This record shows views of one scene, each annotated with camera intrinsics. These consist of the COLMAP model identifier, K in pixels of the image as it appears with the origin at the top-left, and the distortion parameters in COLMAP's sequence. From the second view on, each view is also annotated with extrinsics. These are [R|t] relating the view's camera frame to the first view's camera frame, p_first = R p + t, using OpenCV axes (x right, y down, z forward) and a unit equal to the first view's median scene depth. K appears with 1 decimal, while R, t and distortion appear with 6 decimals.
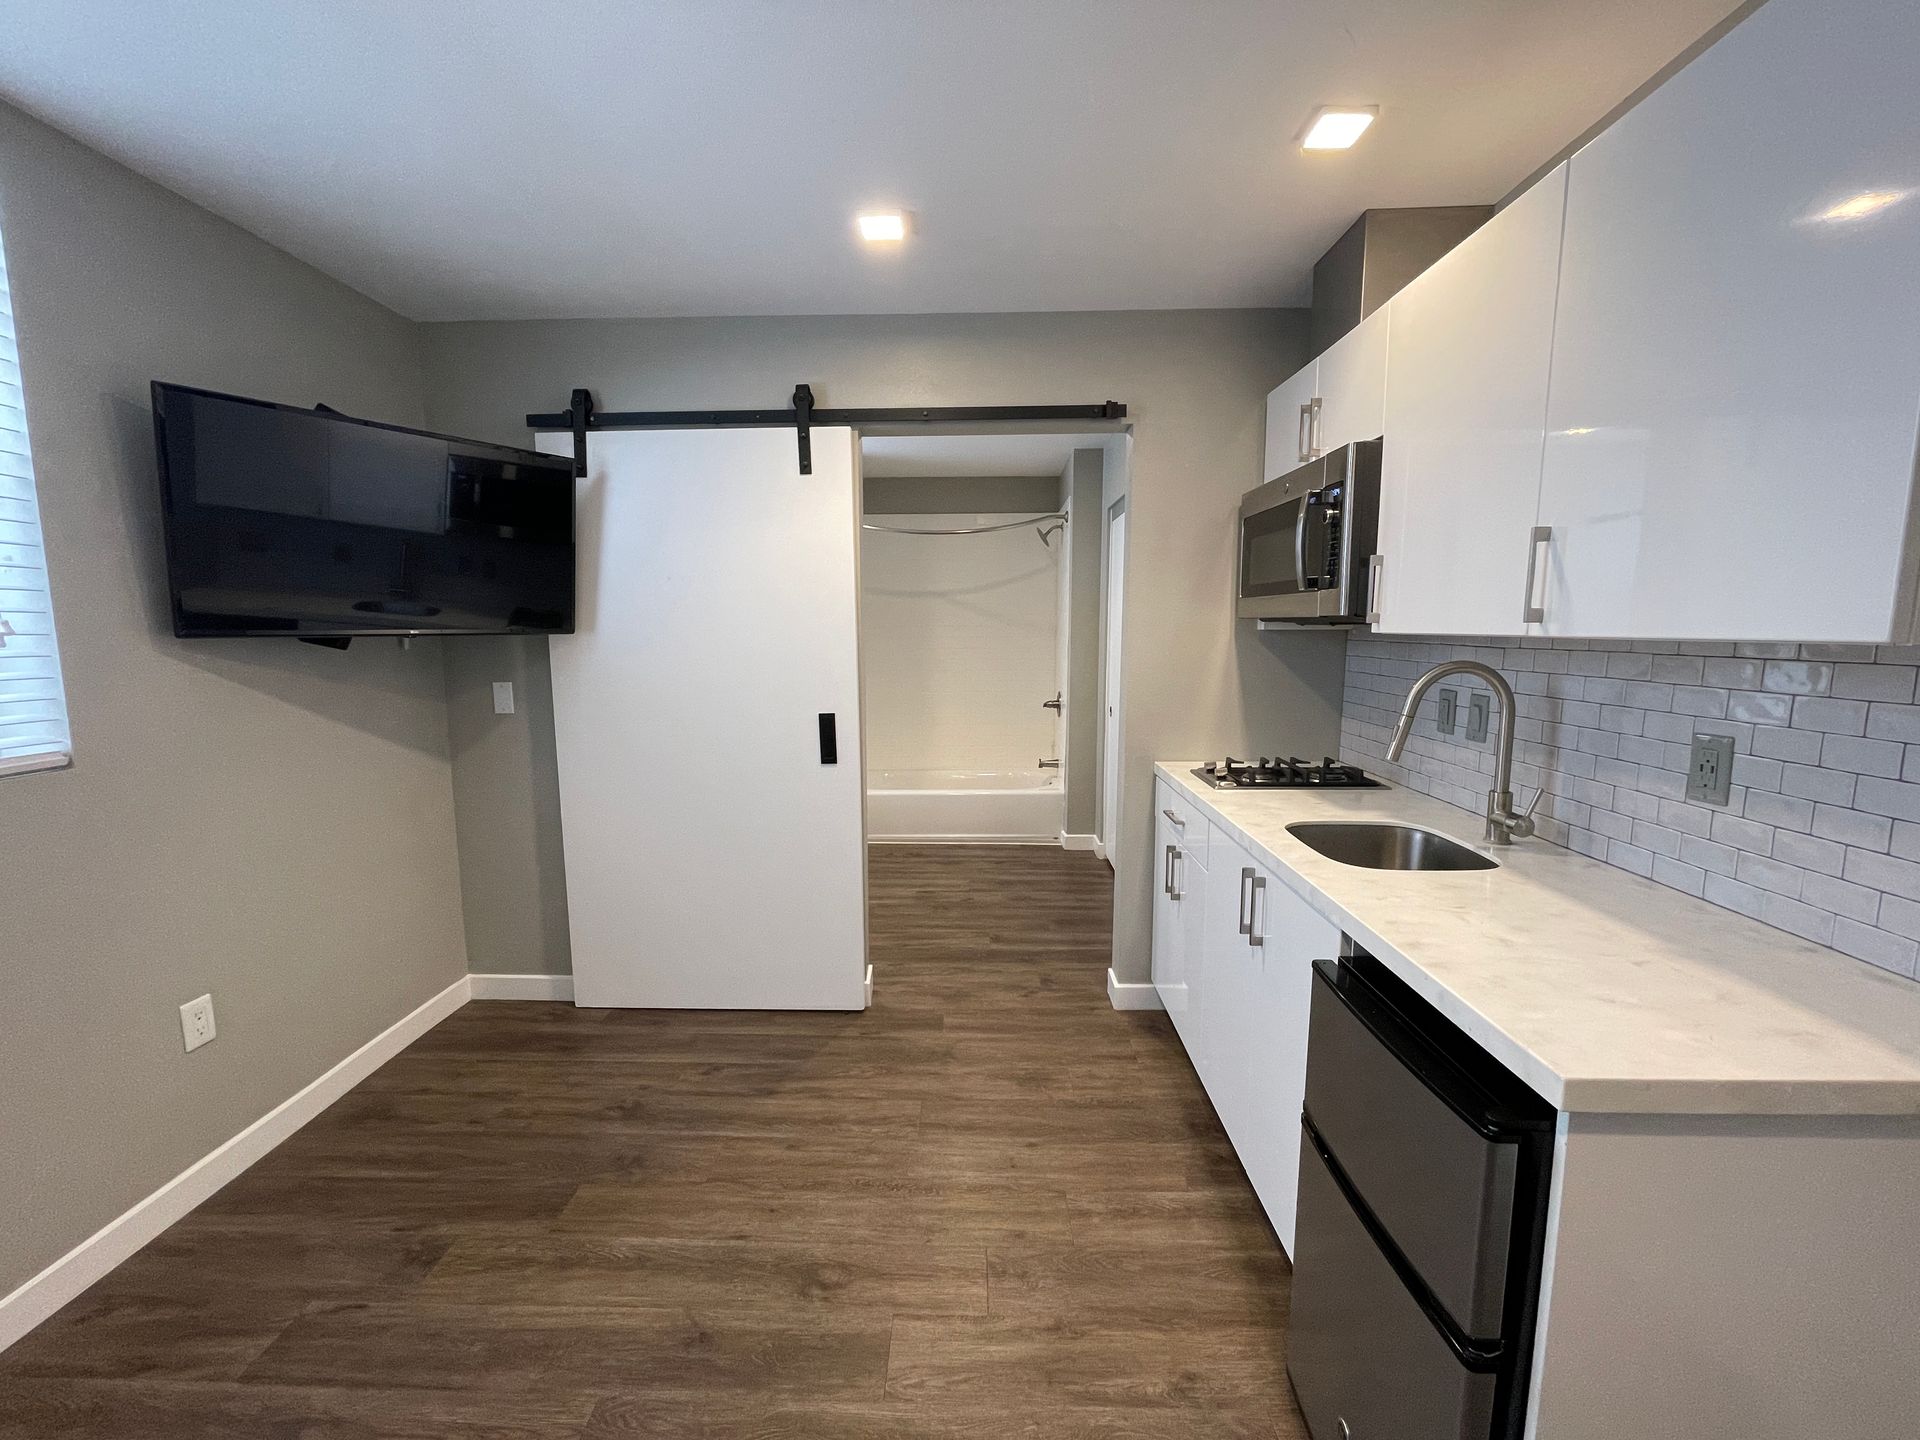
lens RADIAL K [[774.9, 0, 952.5], [0, 774.9, 724.1], [0, 0, 1]] dist [-0.002645, 0.000221]
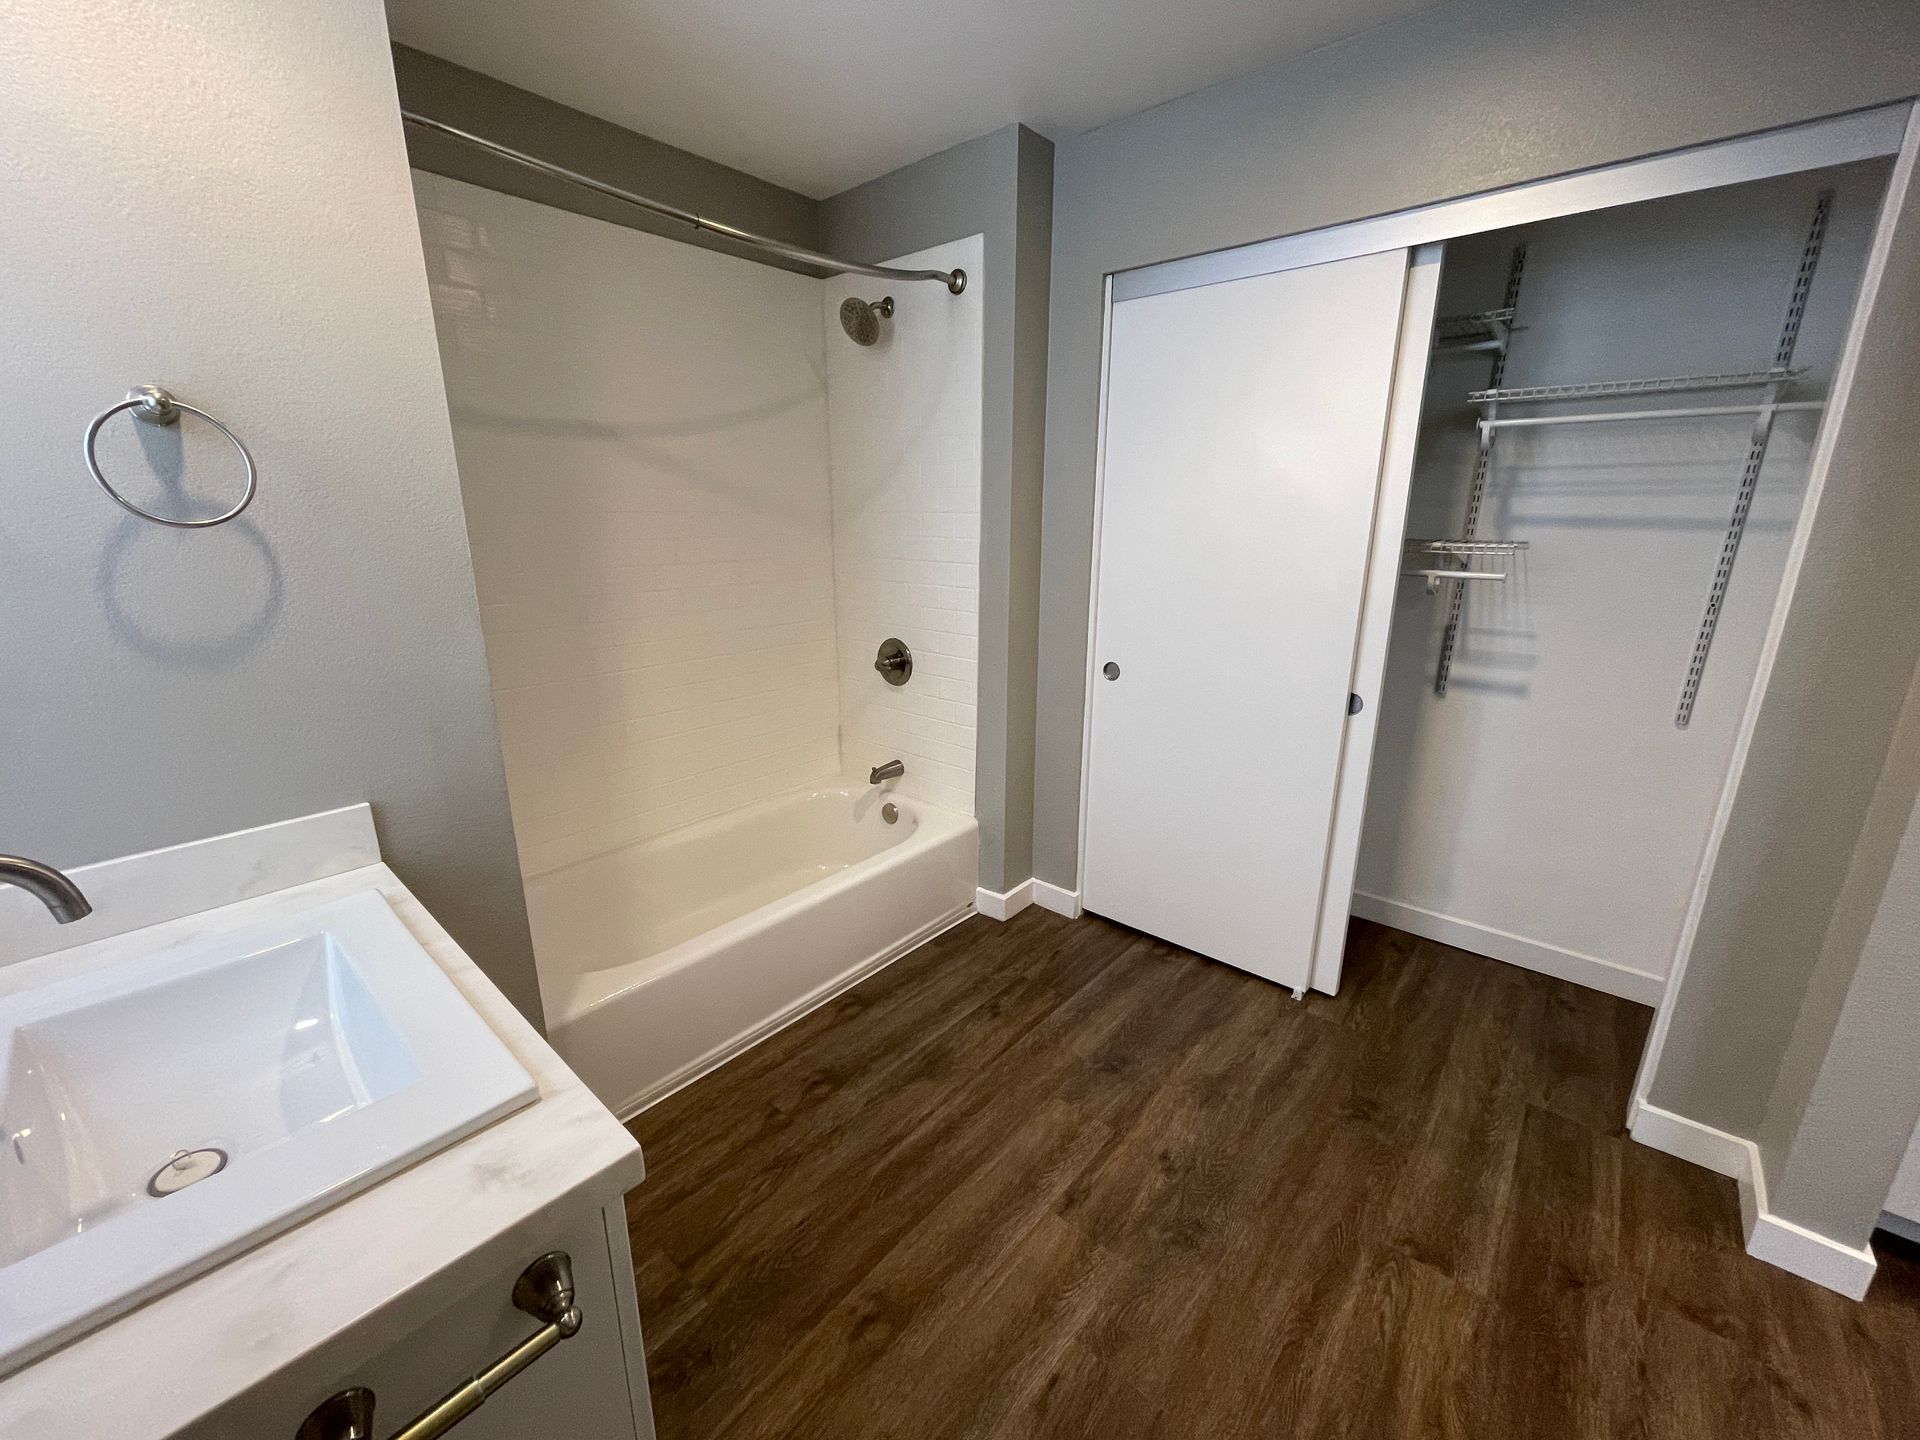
lens RADIAL K [[774.9, 0, 952.5], [0, 774.9, 724.1], [0, 0, 1]] dist [-0.002645, 0.000221]
pose [[0.635529, -0.207644, 0.743631, -0.546679], [0.099862, 0.977173, 0.187511, -0.177324], [-0.765592, -0.044908, 0.641757, 1.374665]]
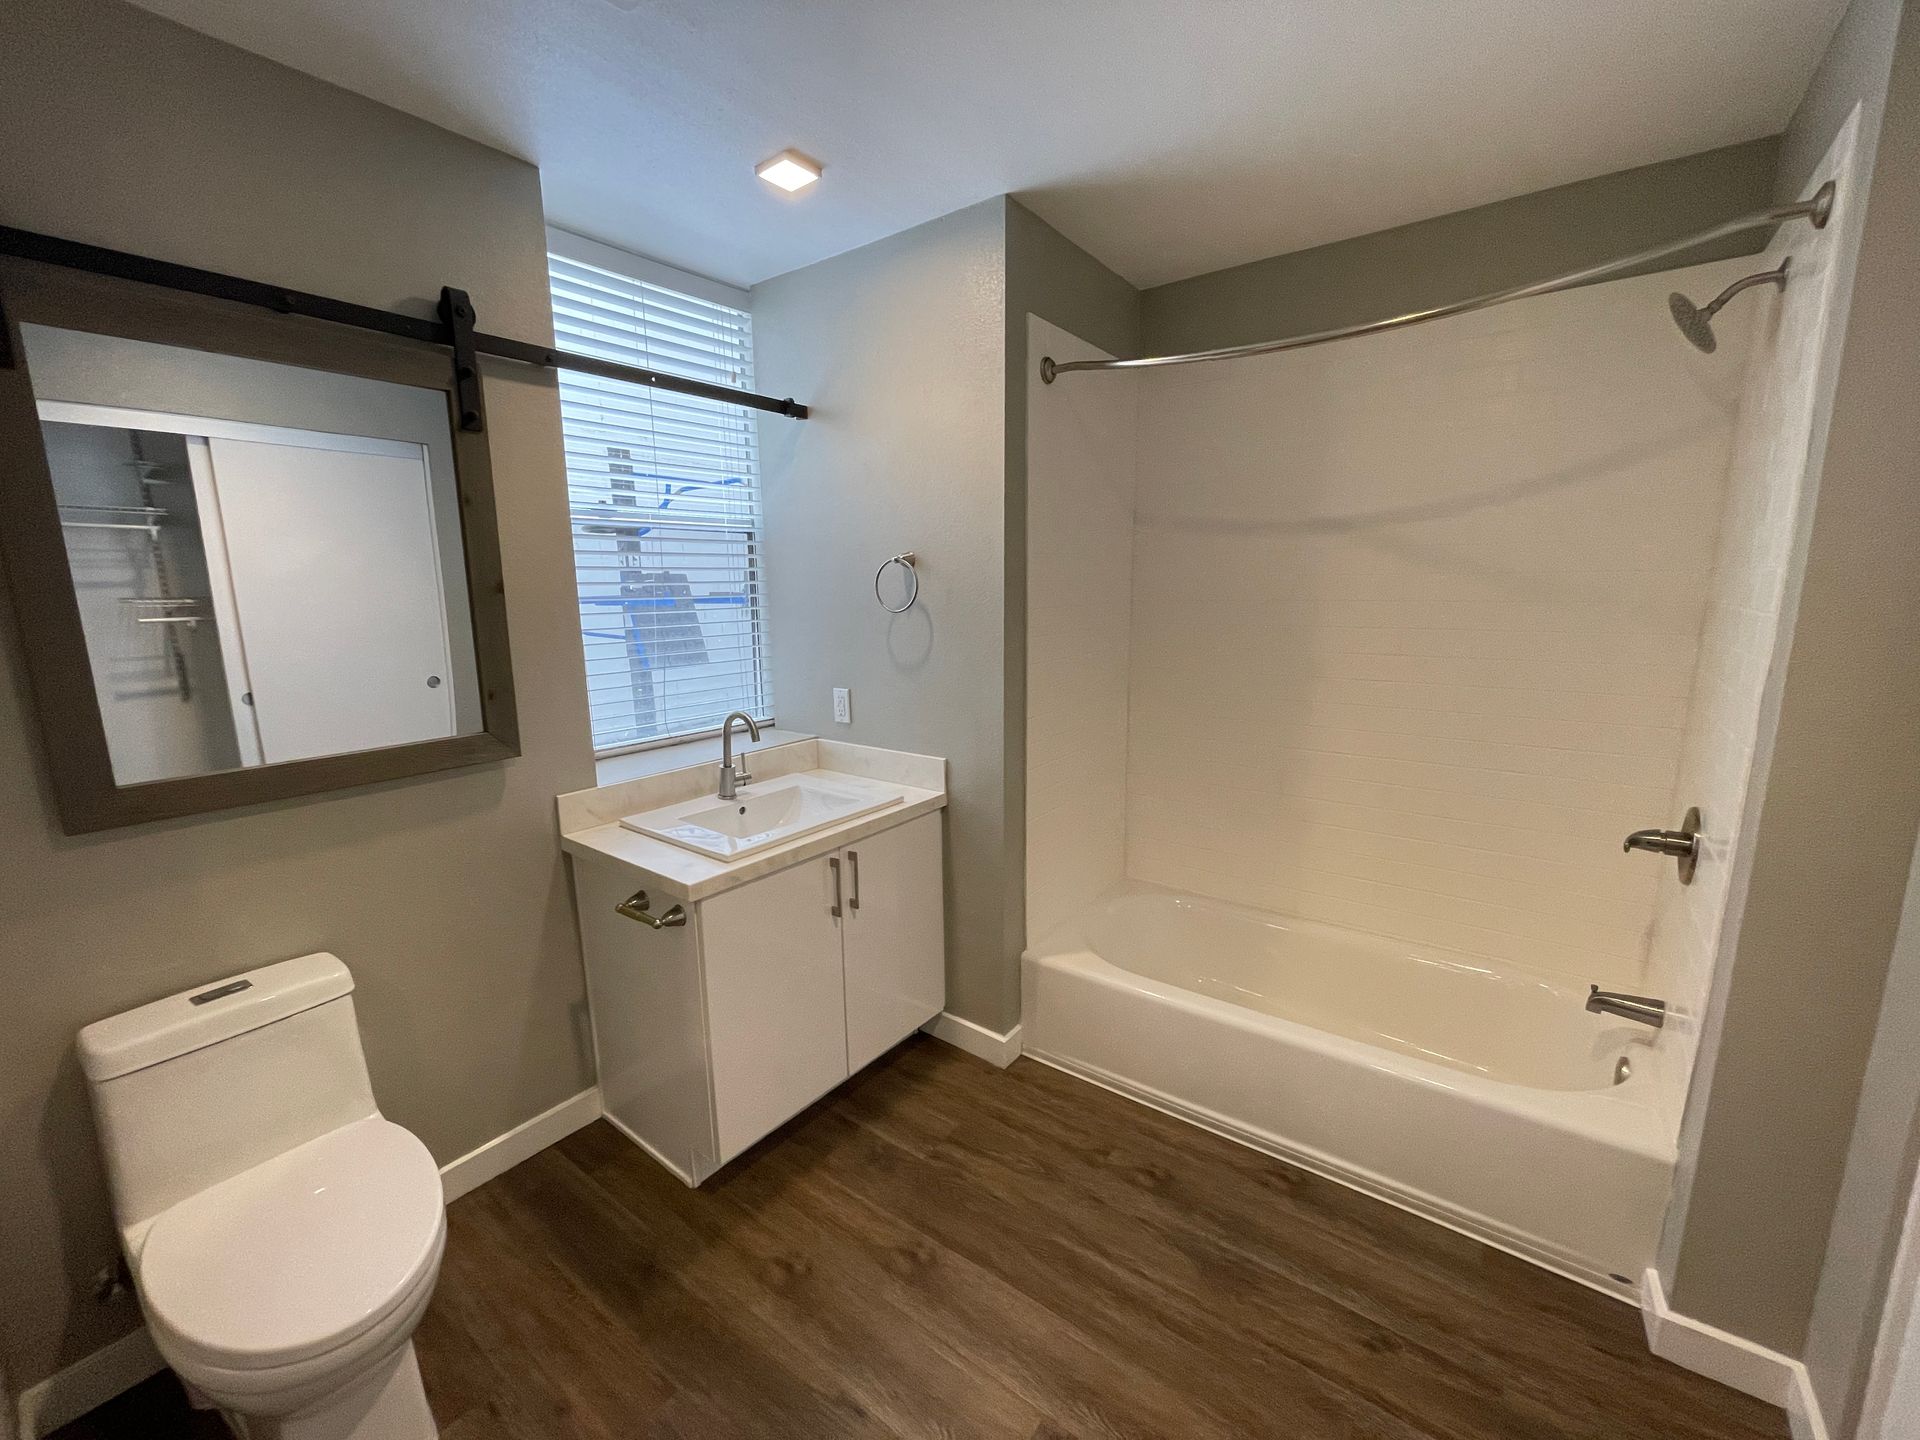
lens RADIAL K [[782.9, 0, 957.3], [0, 782.9, 726.8], [0, 0, 1]] dist [-0.000030, 0.000366]
pose [[0.818774, 0.094712, -0.566250, 0.147529], [-0.061104, 0.995072, 0.078085, -0.182602], [0.570856, -0.029334, 0.820526, 1.221157]]
